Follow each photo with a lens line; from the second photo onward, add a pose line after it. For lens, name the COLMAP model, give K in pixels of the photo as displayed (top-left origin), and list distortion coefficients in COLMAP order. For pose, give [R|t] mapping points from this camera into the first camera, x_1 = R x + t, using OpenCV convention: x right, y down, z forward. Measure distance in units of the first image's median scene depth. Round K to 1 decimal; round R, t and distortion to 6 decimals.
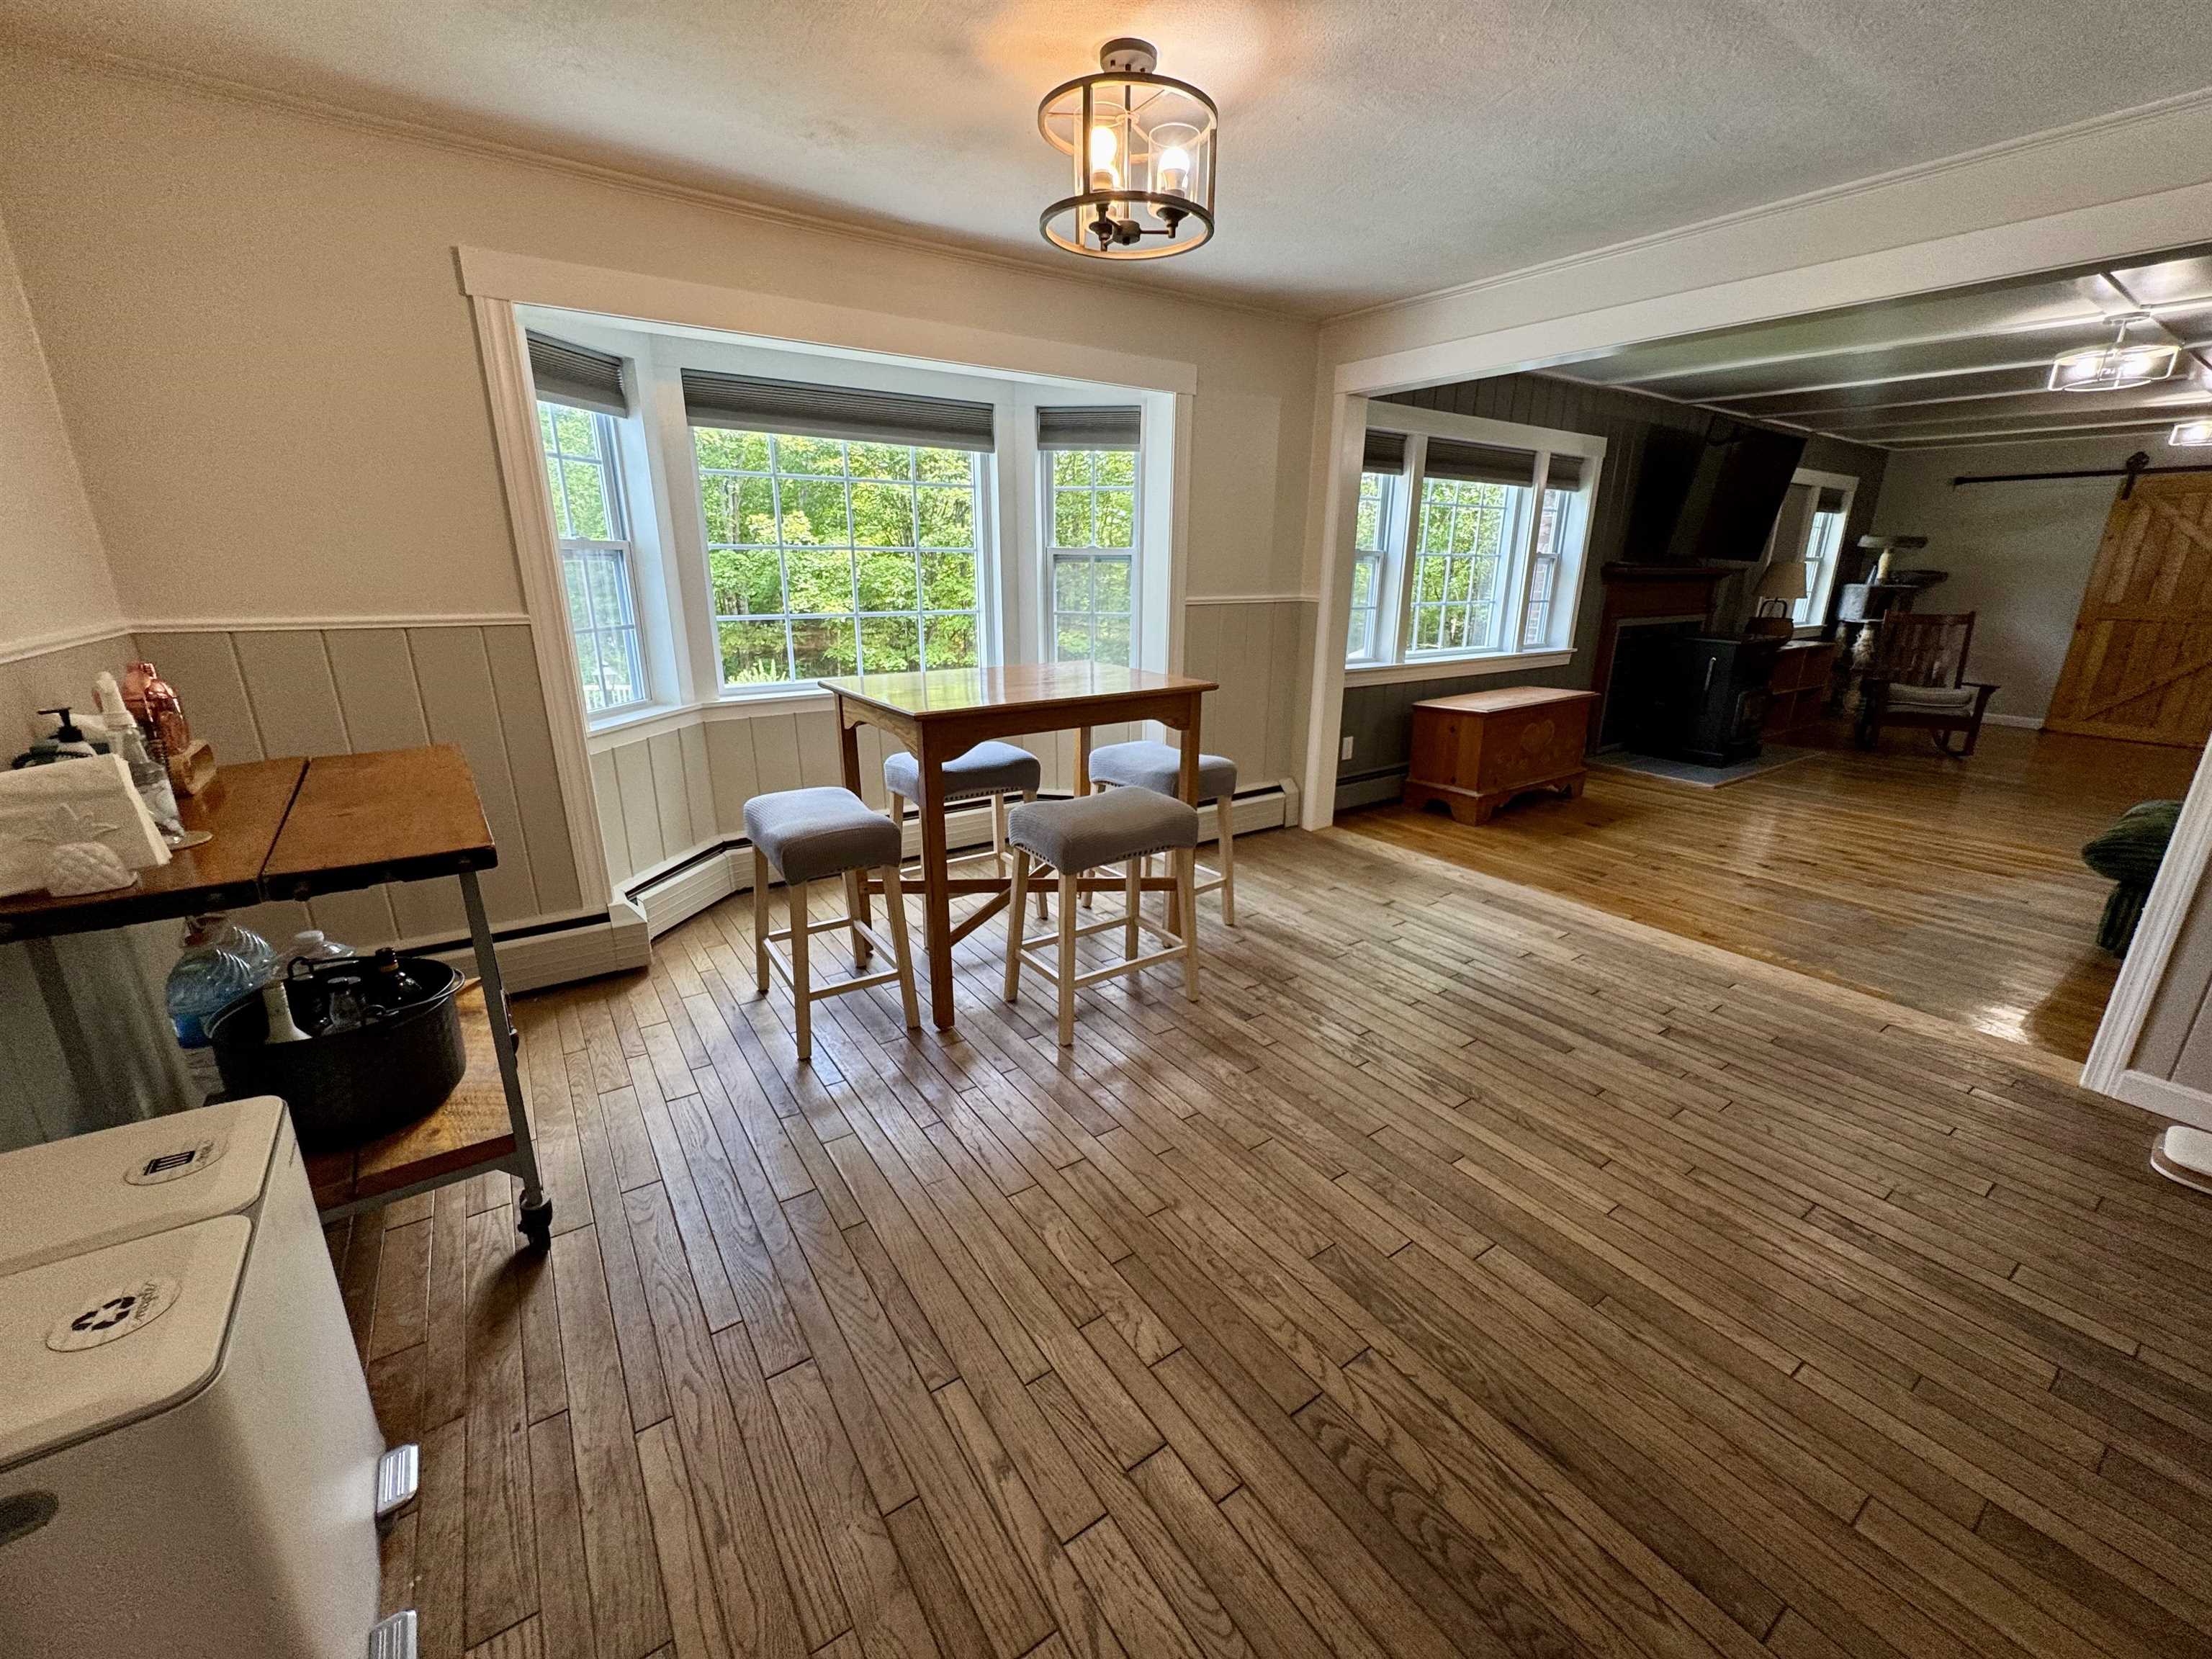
lens RADIAL K [[879.6, 0, 1107.8], [0, 879.6, 820.3], [0, 0, 1]] dist [-0.006189, 0.000193]
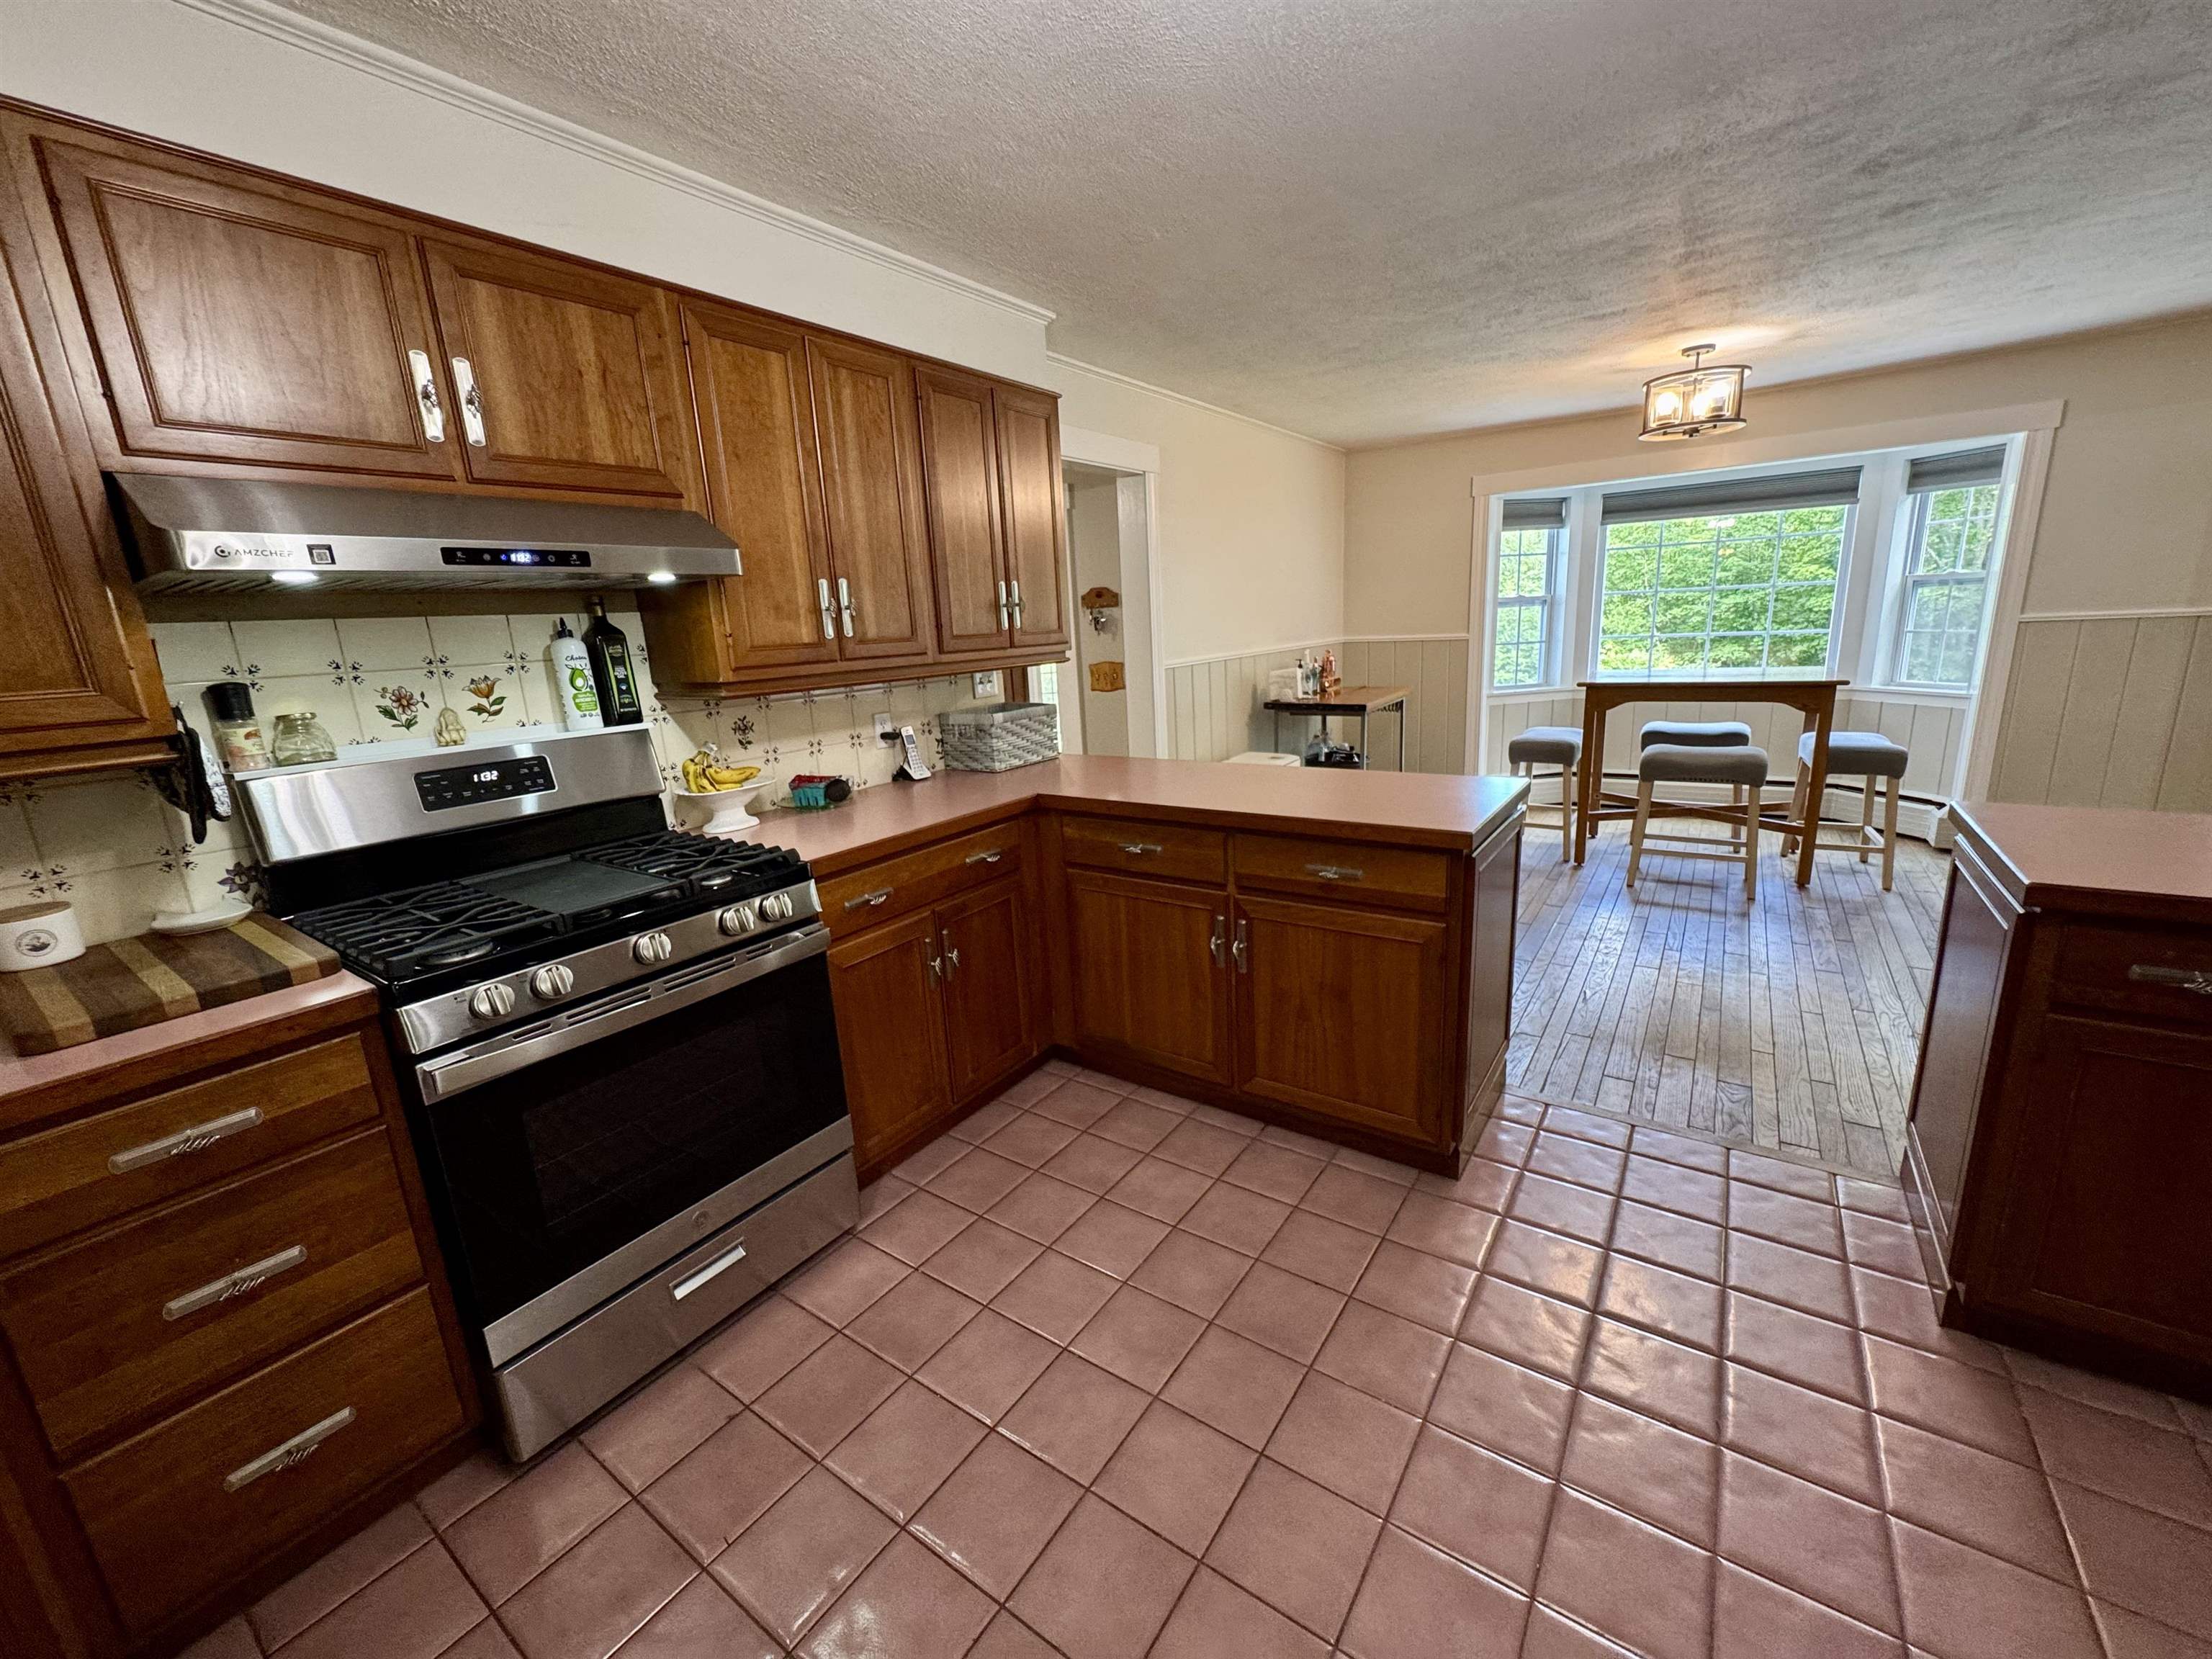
lens RADIAL K [[879.6, 0, 1107.8], [0, 879.6, 830.2], [0, 0, 1]] dist [-0.006189, 0.000193]
pose [[0.341901, 0.190007, -0.920327, 0.742322], [-0.213182, 0.969496, 0.120962, 0.107438], [0.915236, 0.154840, 0.371977, -0.364587]]
